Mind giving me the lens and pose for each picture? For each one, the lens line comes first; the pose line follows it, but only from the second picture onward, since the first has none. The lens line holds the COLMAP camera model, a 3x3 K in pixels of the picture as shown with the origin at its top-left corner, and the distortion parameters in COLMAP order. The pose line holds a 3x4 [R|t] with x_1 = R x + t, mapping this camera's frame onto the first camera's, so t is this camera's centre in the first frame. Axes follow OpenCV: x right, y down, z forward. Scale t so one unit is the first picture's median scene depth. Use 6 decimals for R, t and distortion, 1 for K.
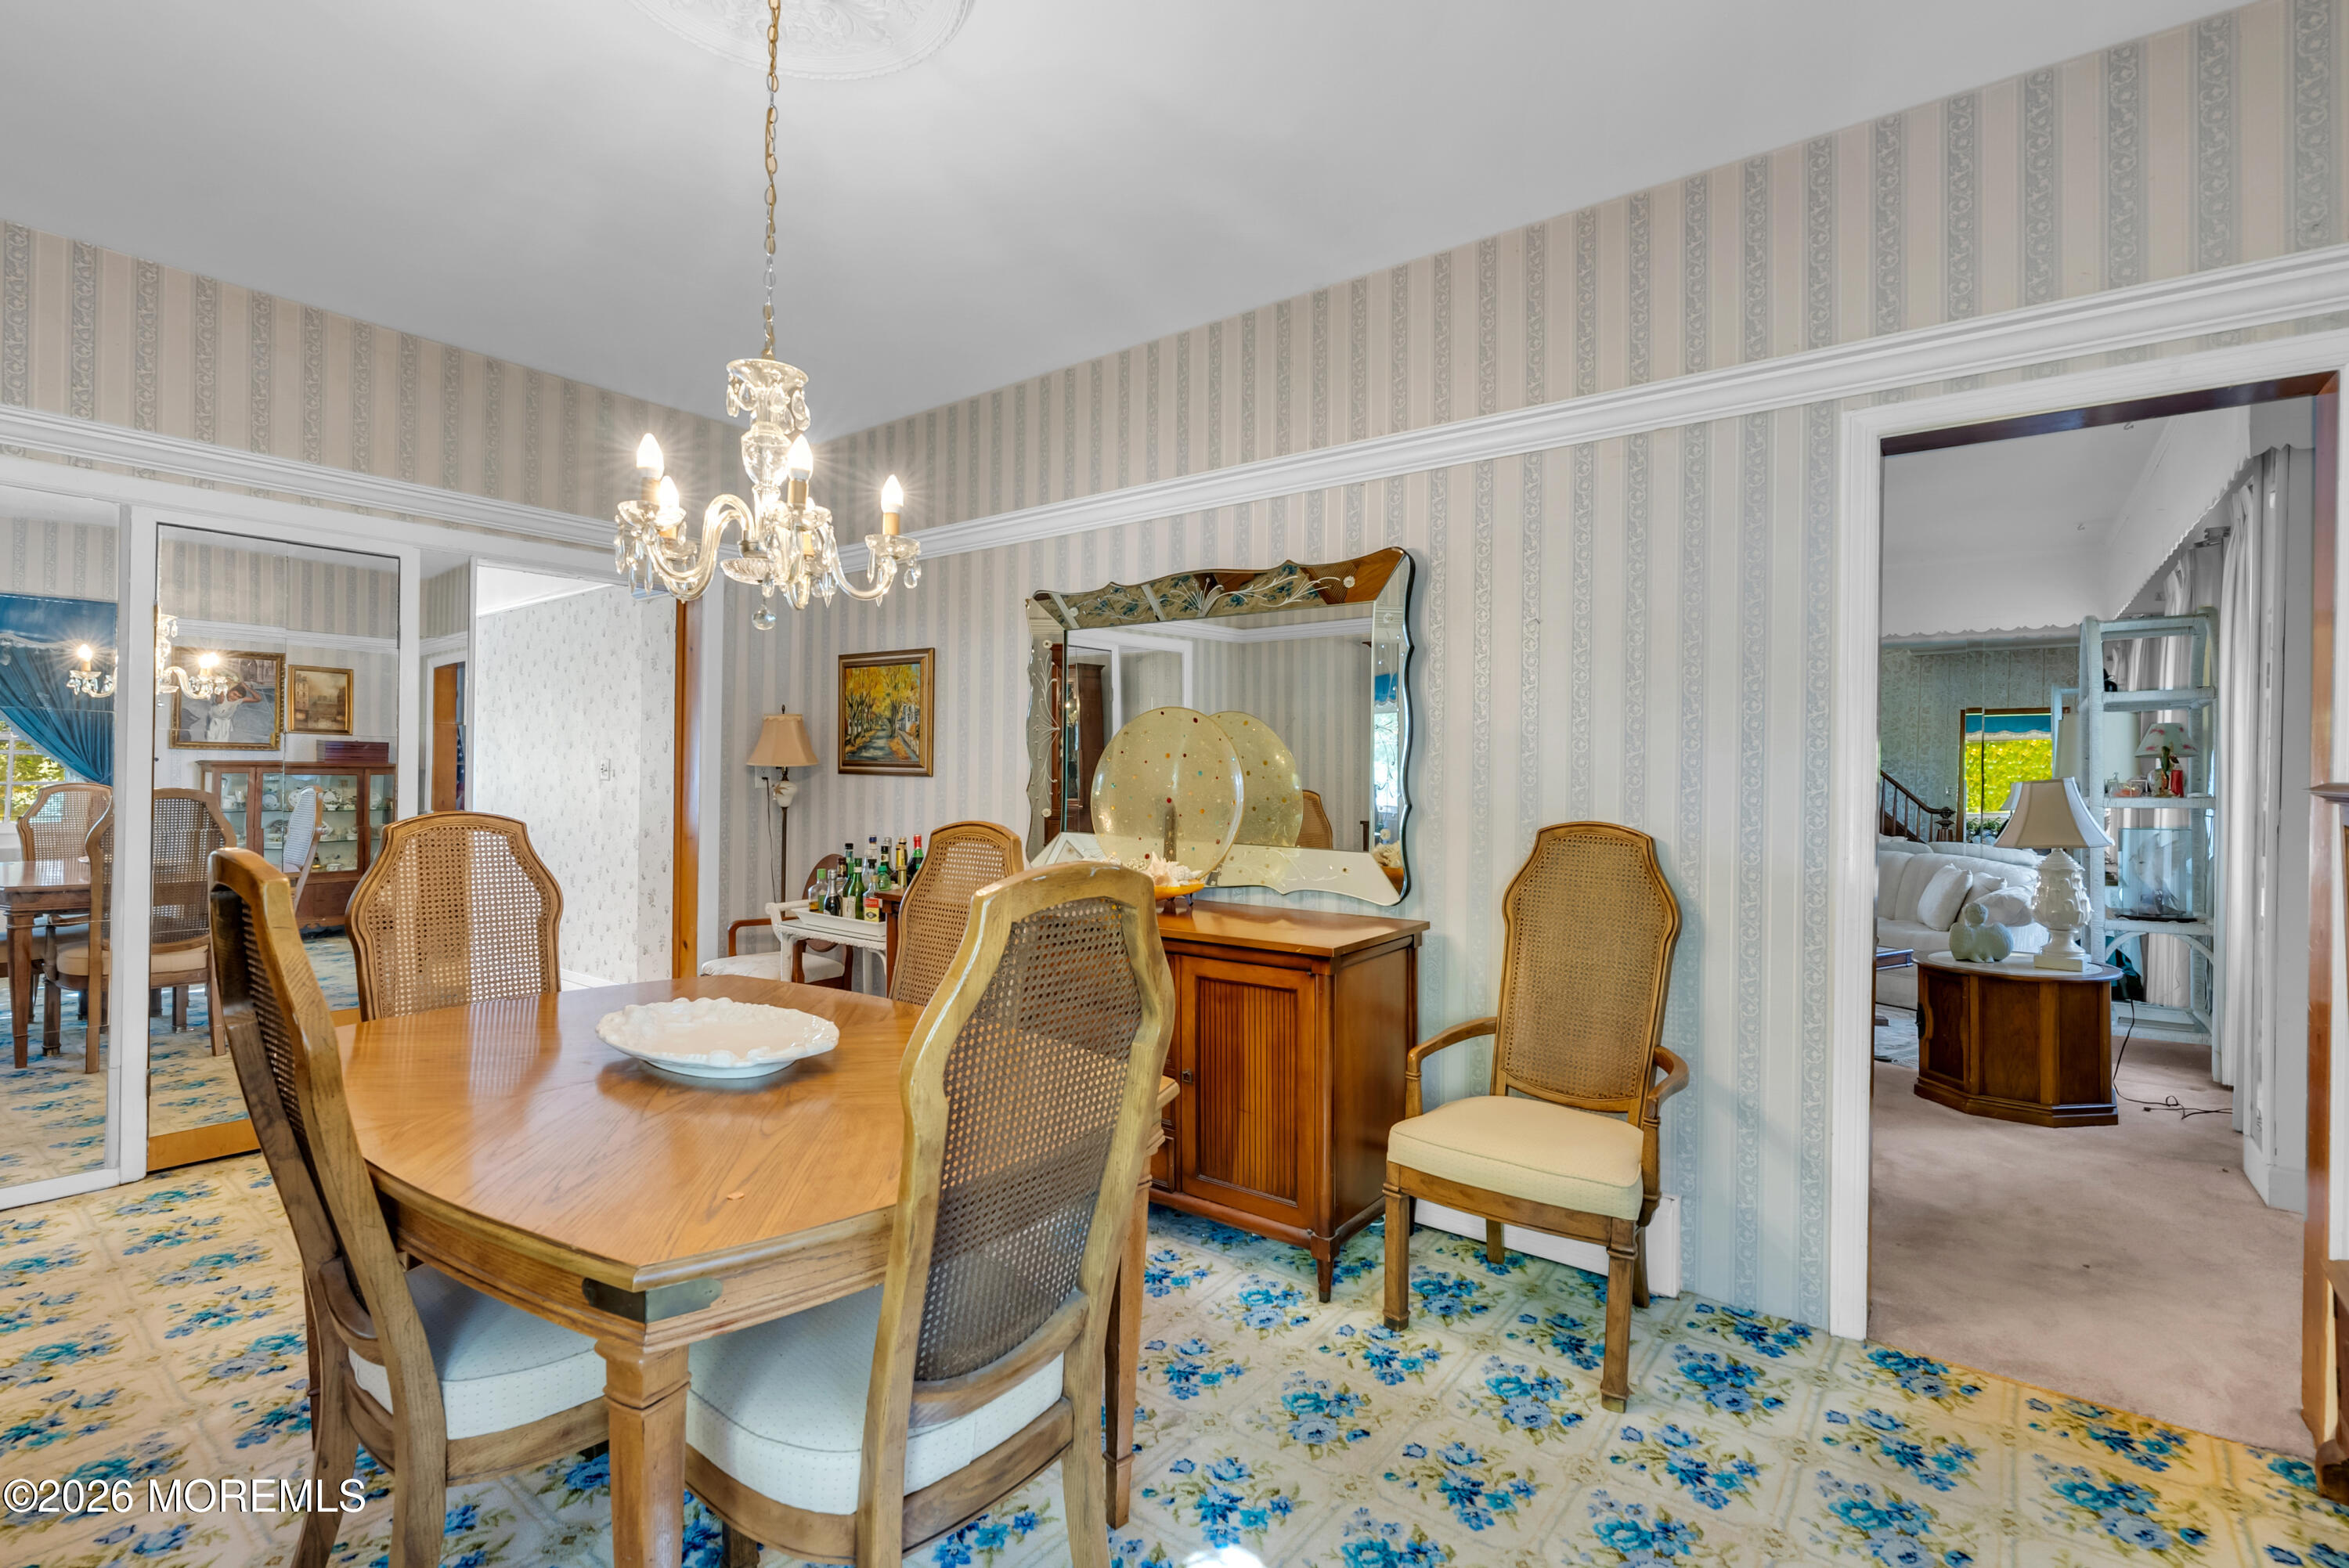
lens RADIAL K [[1060.3, 0, 1174.5], [0, 1060.3, 784.0], [0, 0, 1]] dist [-0.002998, 0.001468]
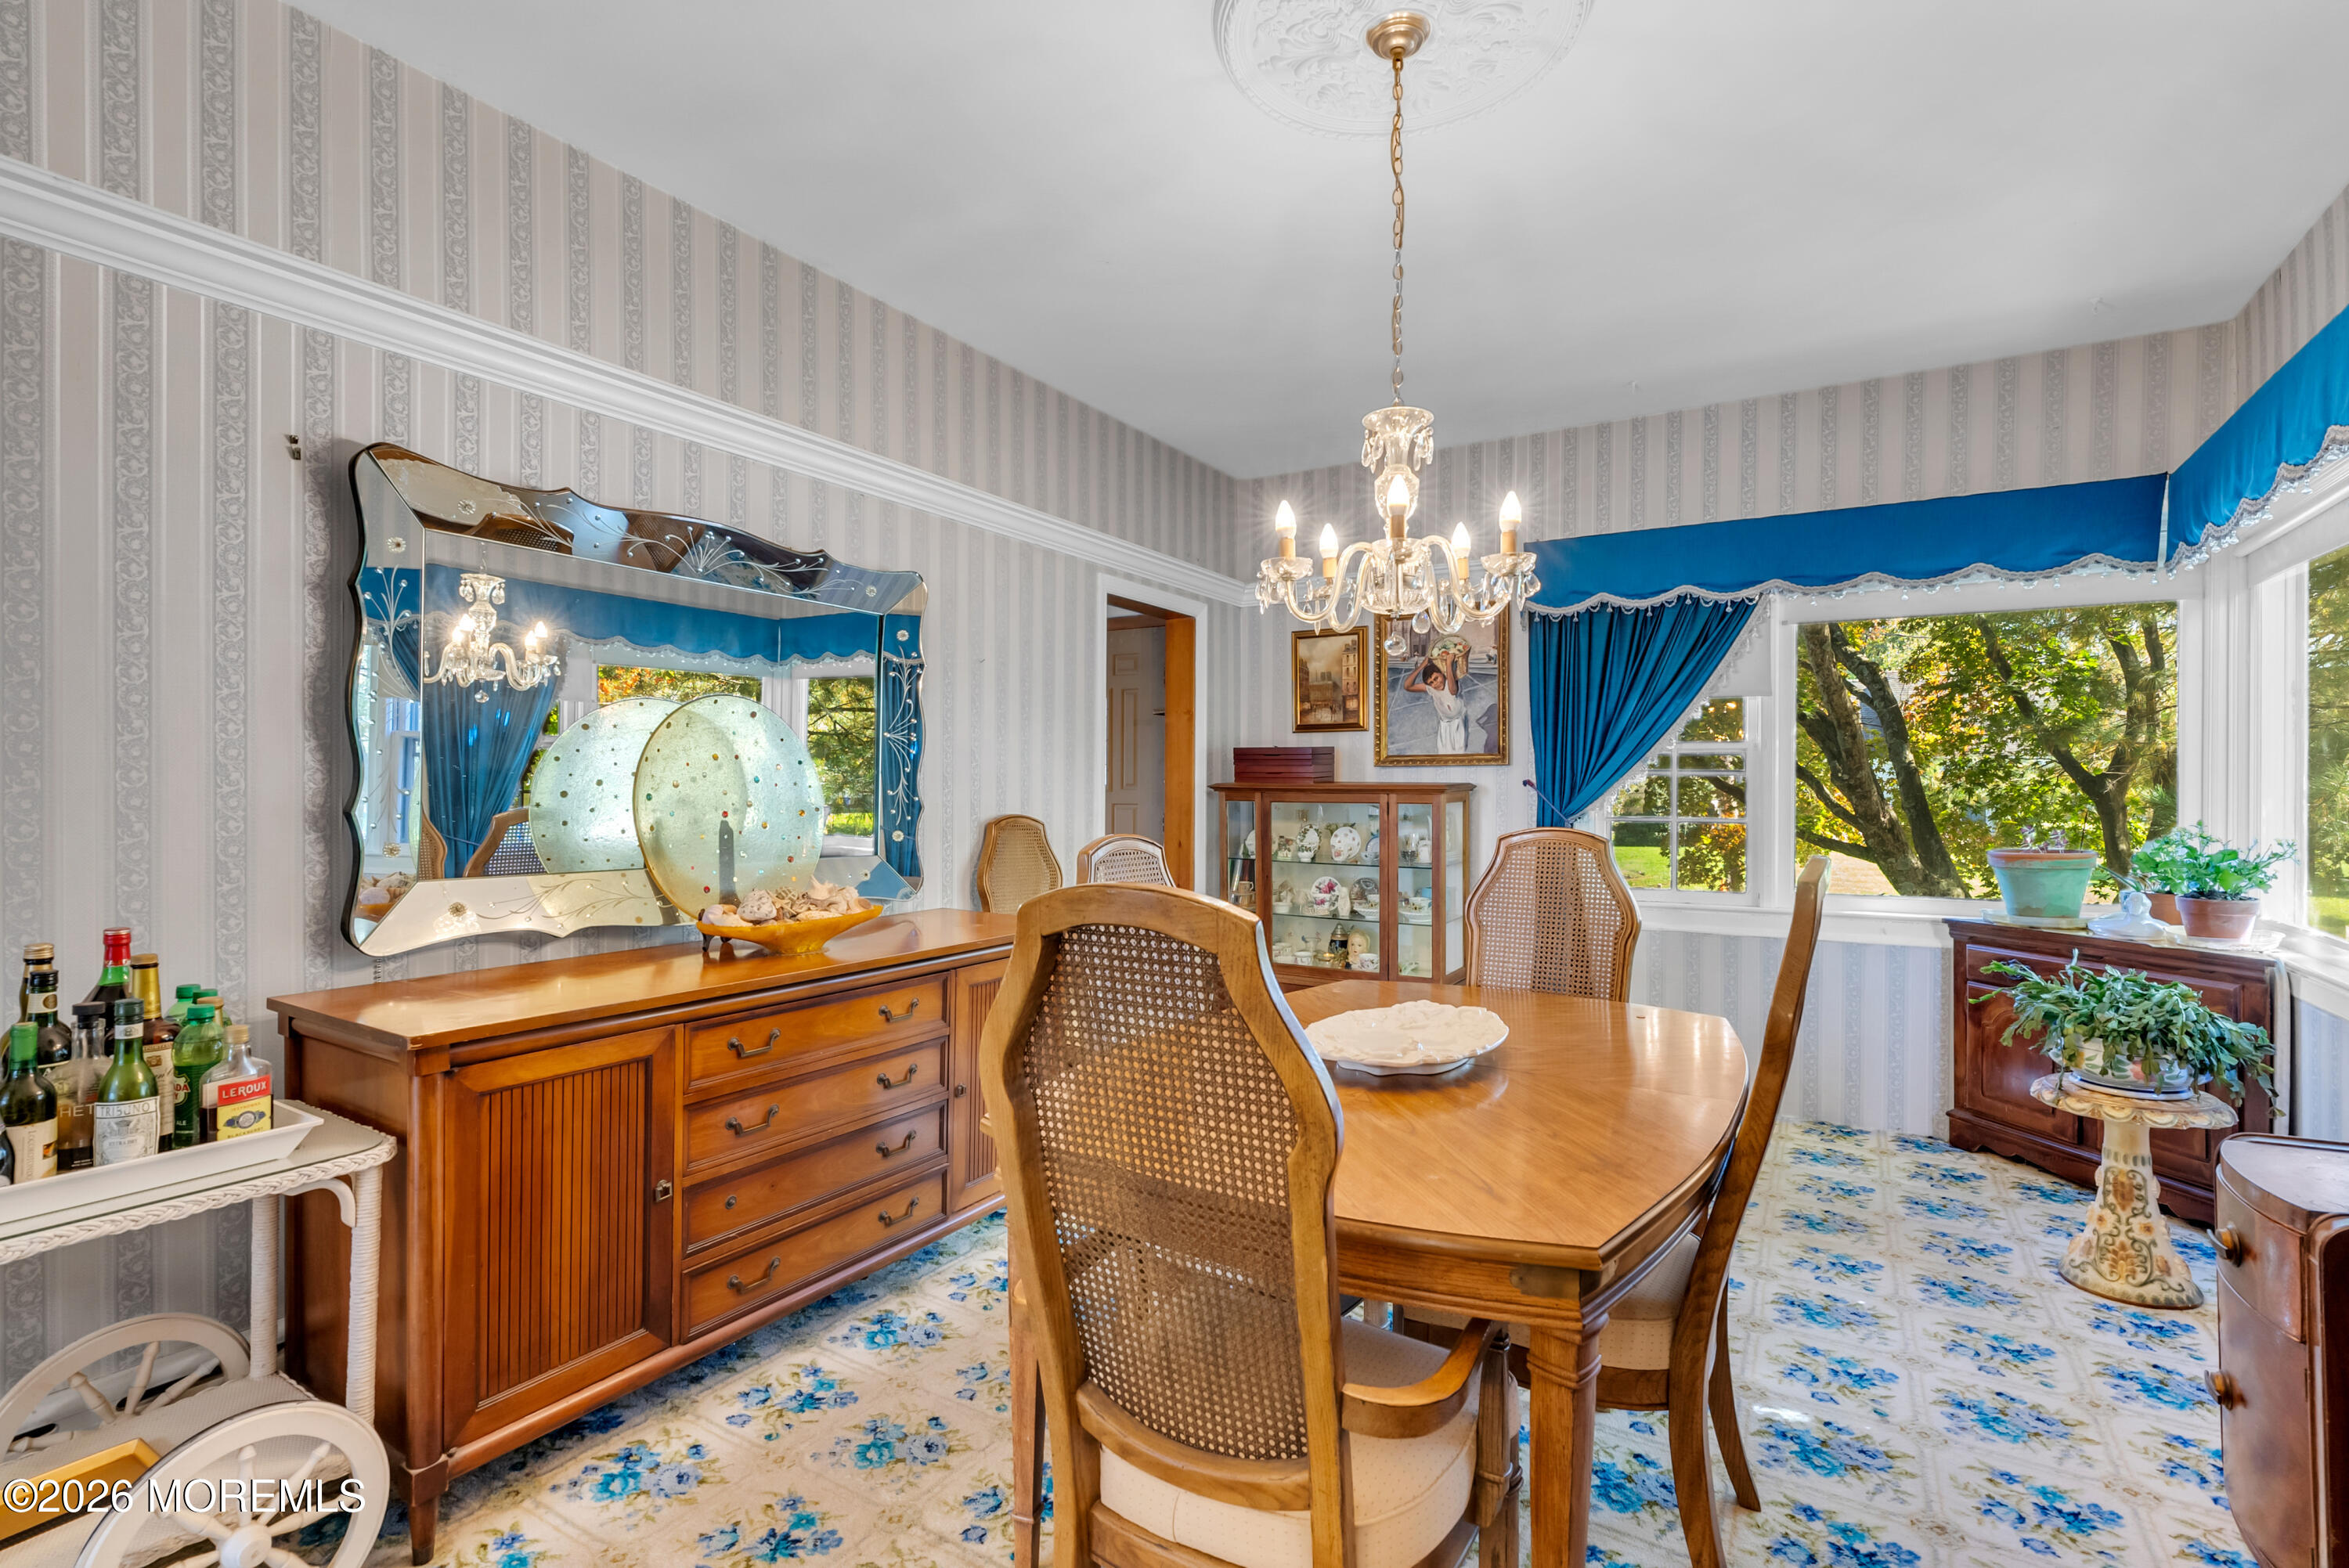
lens RADIAL K [[1060.0, 0, 1176.7], [0, 1060.0, 762.2], [0, 0, 1]] dist [-0.002754, 0.000721]
pose [[-0.113076, 0.014636, 0.993479, -1.066424], [-0.003415, 0.999880, -0.015119, -0.012471], [-0.993581, -0.005102, -0.113012, 1.020288]]
